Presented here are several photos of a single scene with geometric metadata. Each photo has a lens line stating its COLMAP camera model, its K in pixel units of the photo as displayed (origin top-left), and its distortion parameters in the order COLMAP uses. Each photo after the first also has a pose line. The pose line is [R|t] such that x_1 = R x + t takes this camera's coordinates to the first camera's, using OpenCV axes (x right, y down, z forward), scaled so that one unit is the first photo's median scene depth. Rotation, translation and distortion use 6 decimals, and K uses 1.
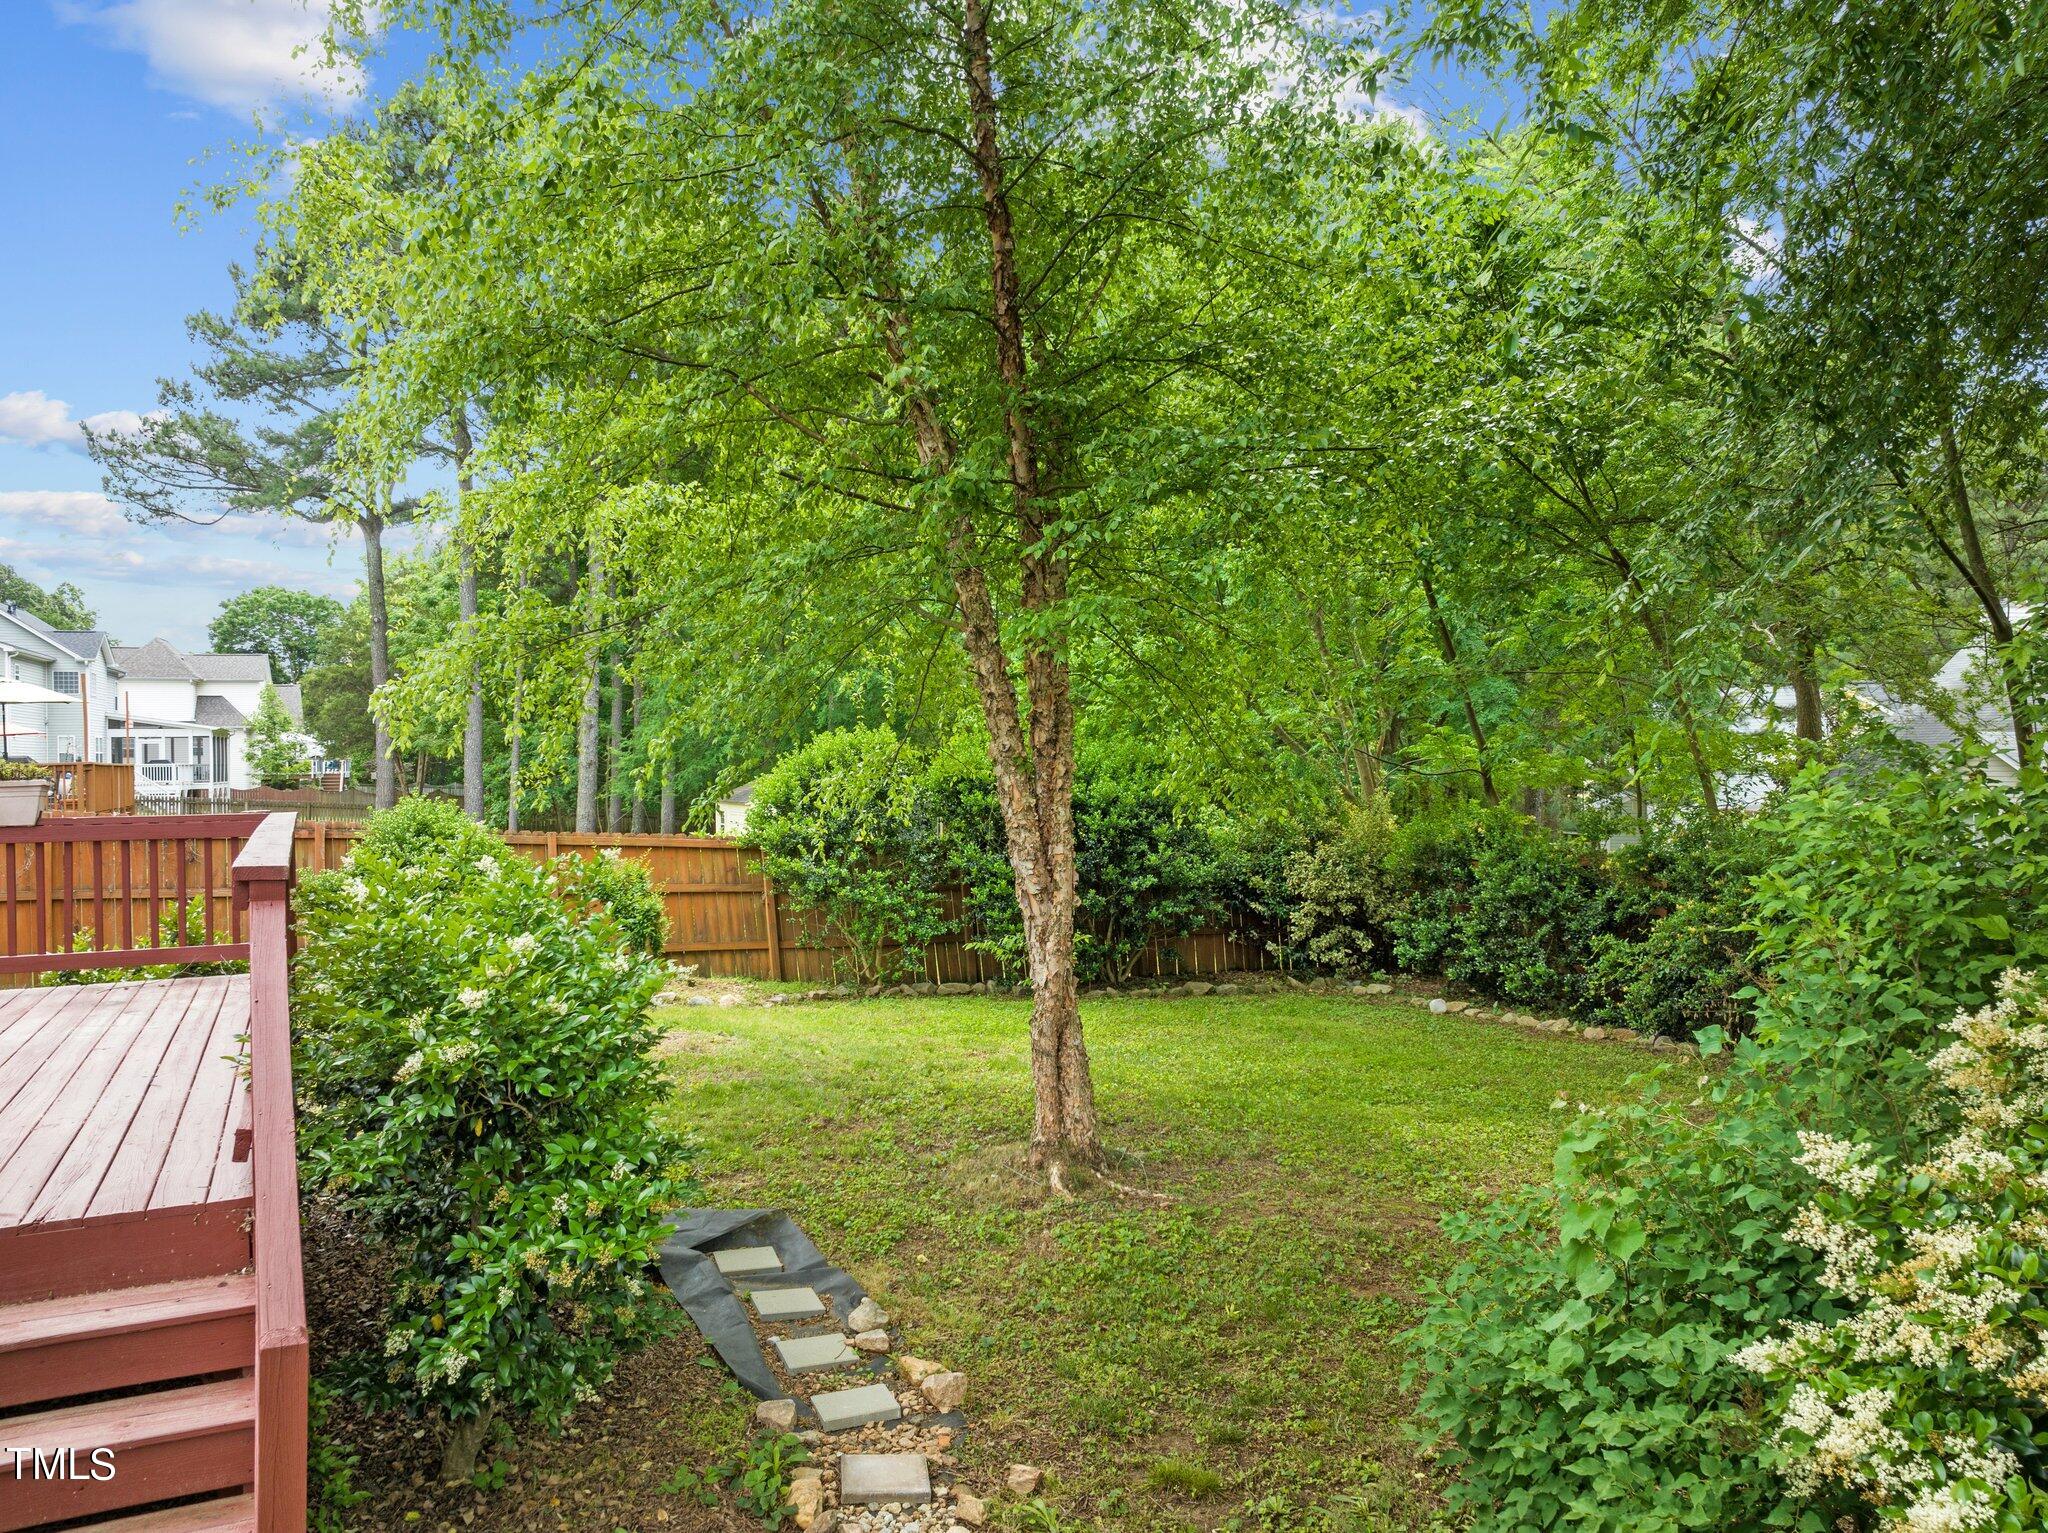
lens RADIAL K [[1476.9, 0, 1023.8], [0, 1476.9, 744.1], [0, 0, 1]] dist [-0.034439, 0.007229]
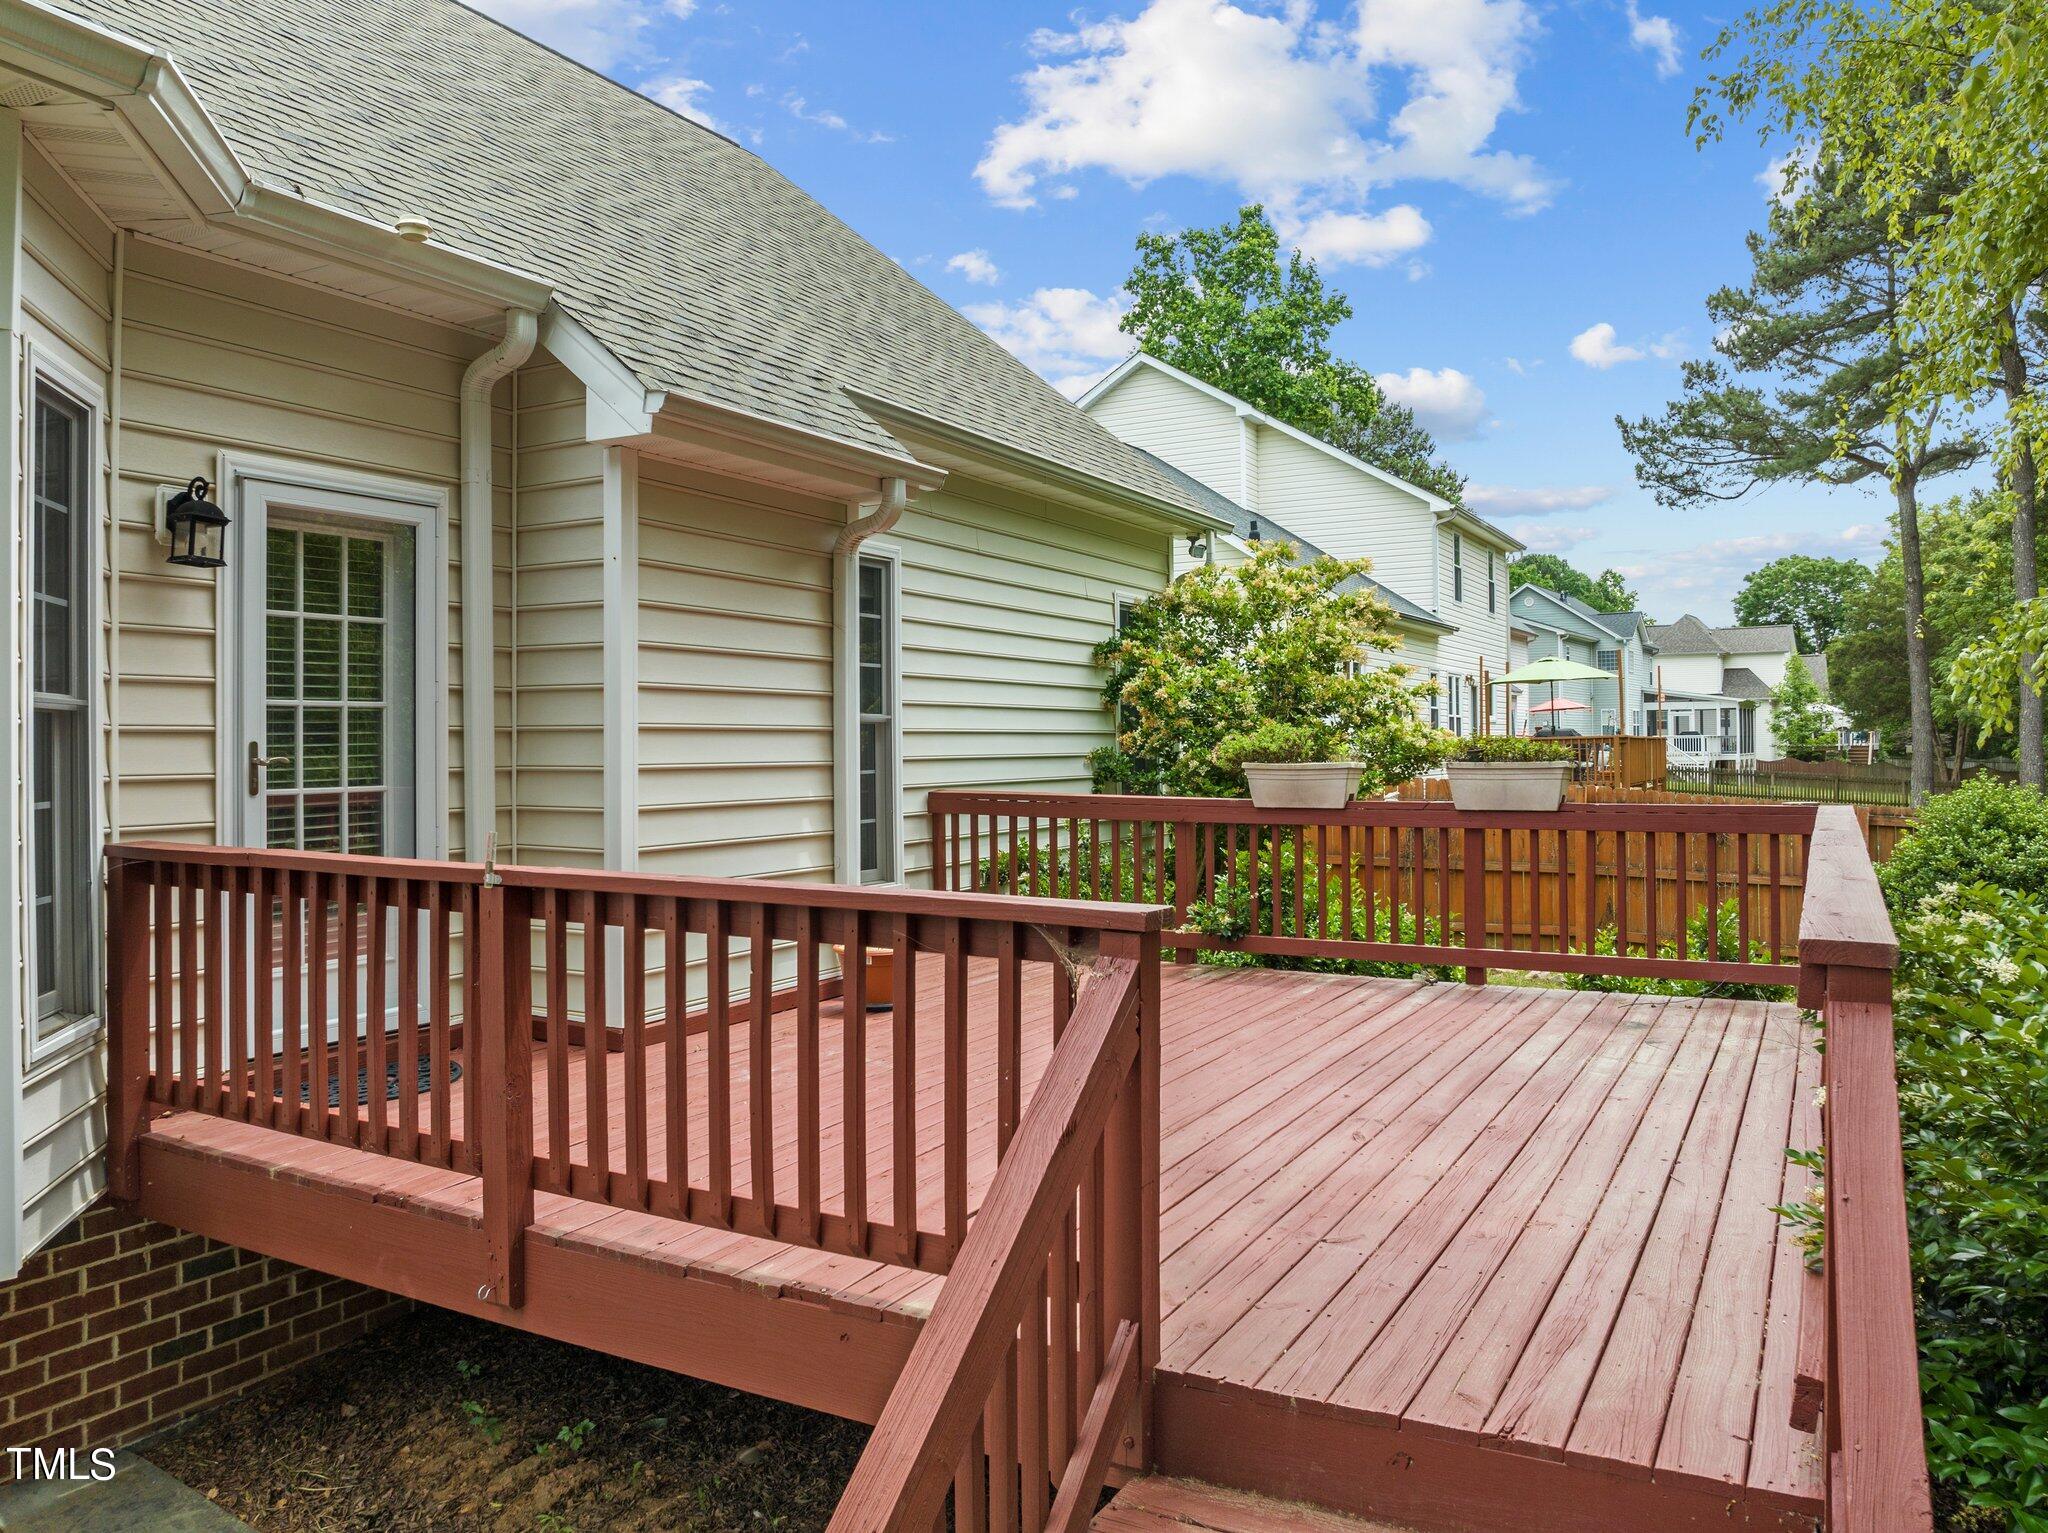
lens RADIAL K [[1454.0, 0, 1039.8], [0, 1454.0, 737.2], [0, 0, 1]] dist [-0.041425, 0.002582]
pose [[0.574965, 0.003214, -0.818172, -0.020551], [0.009479, 0.999899, 0.010589, -0.000573], [0.818123, -0.013844, 0.574876, 0.035320]]
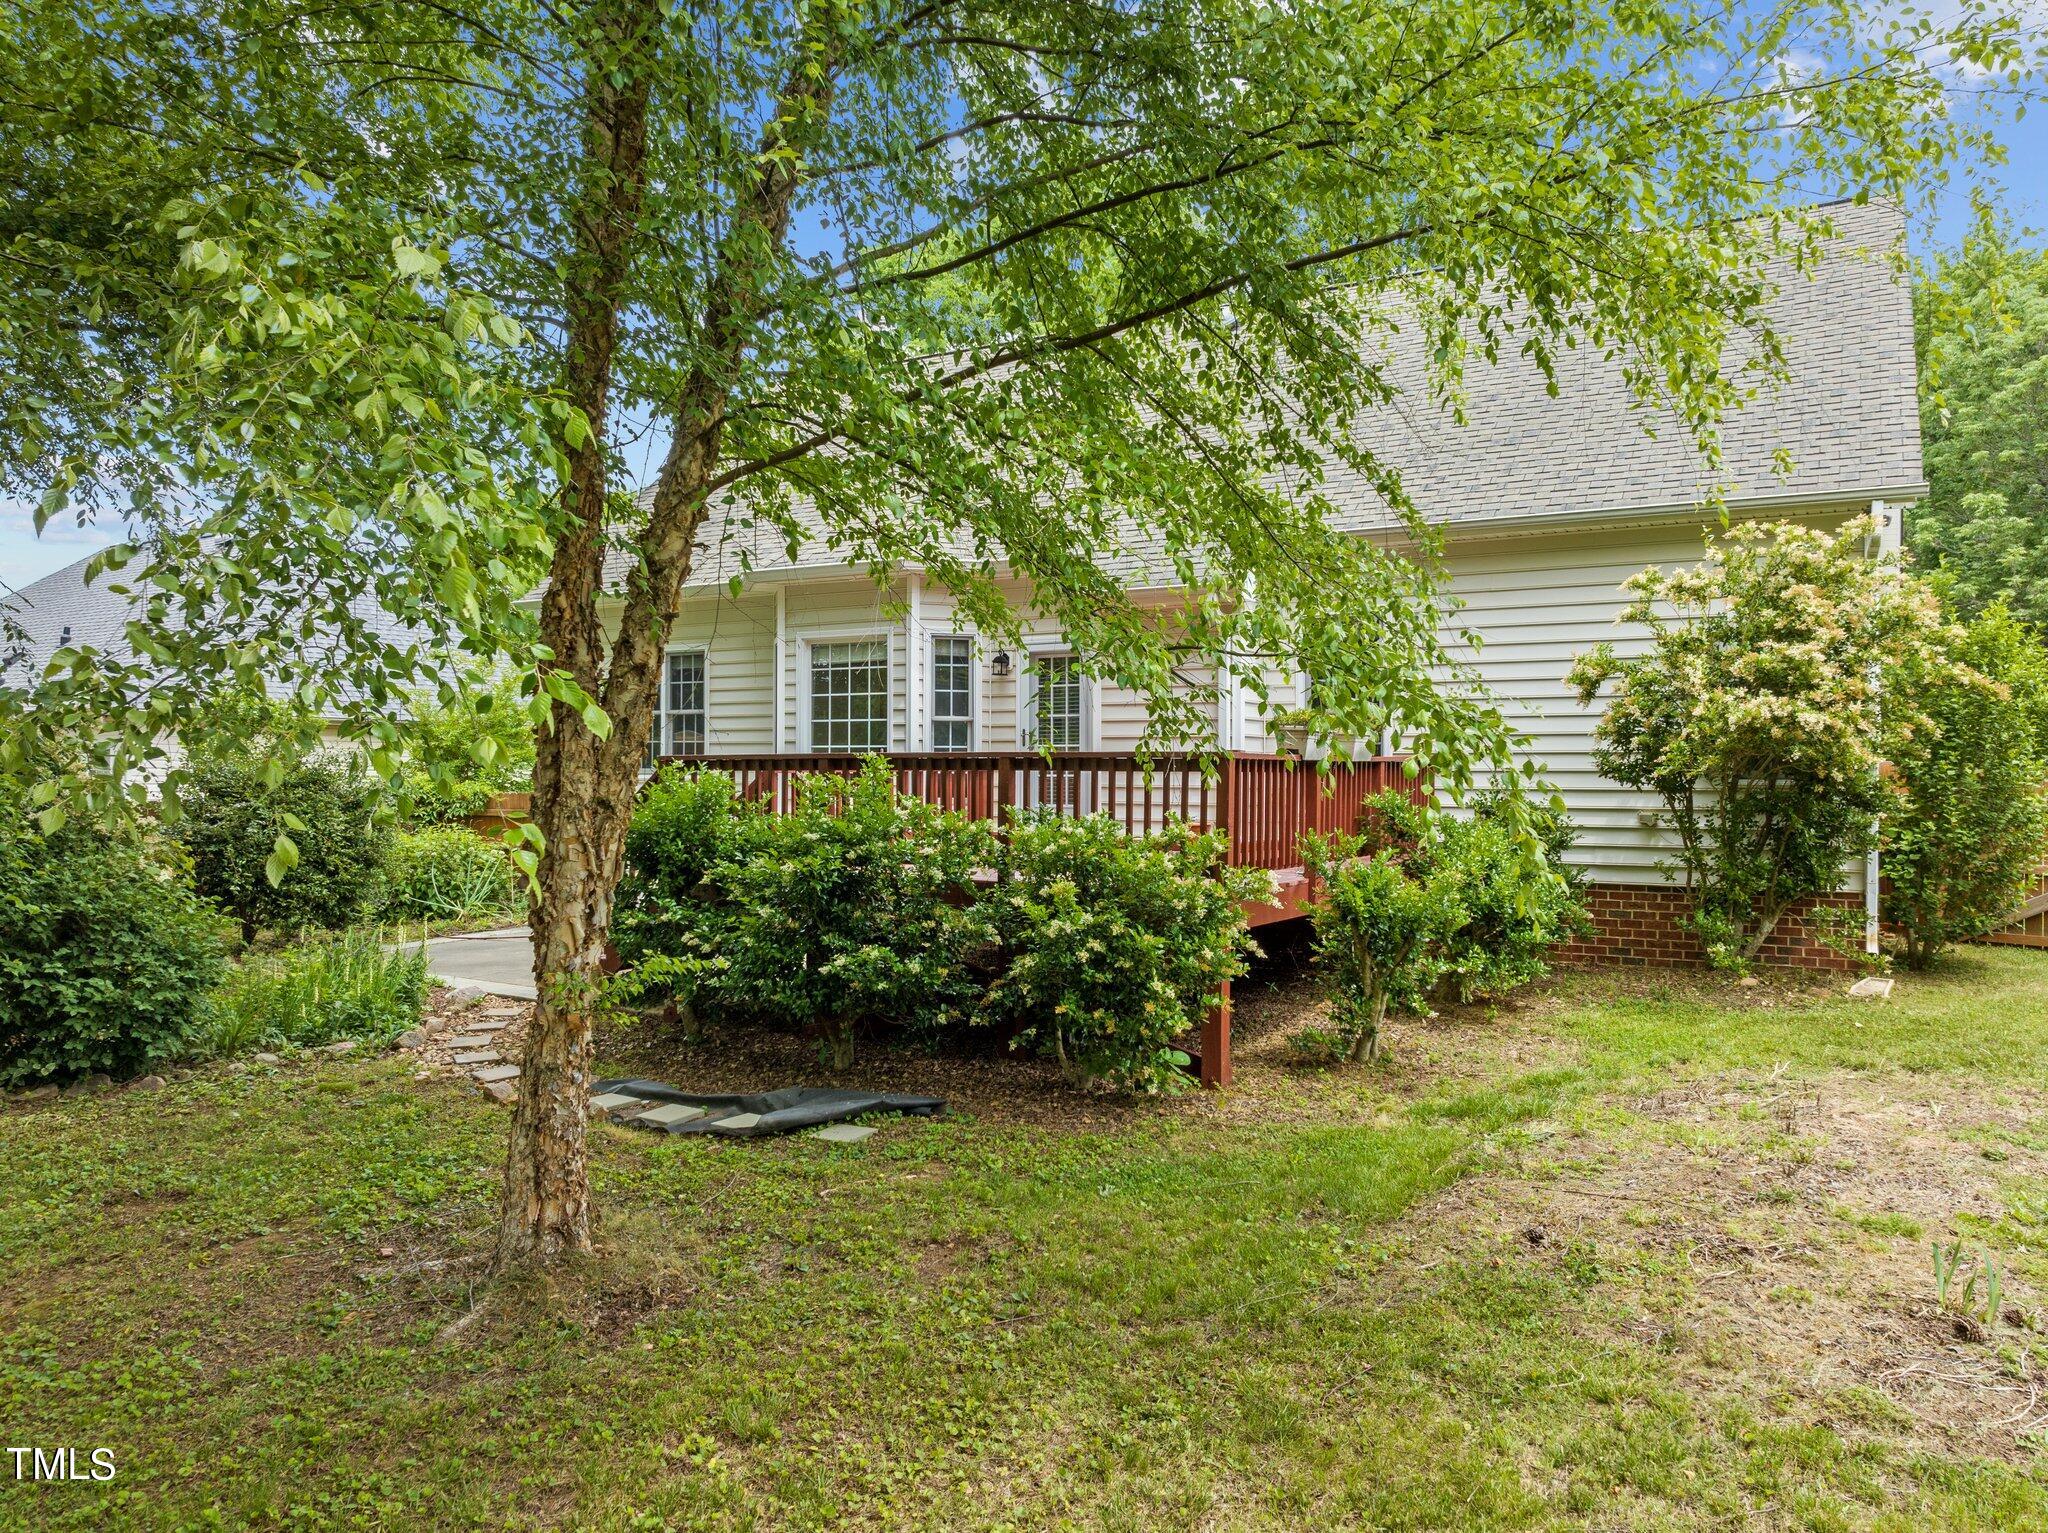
lens RADIAL K [[1465.6, 0, 1069.4], [0, 1465.6, 756.2], [0, 0, 1]] dist [-0.034987, -0.016894]
pose [[-0.826210, 0.005423, -0.563336, 0.042416], [0.014497, 0.999827, -0.011637, 0.010979], [0.563176, -0.017781, -0.826146, 0.338590]]
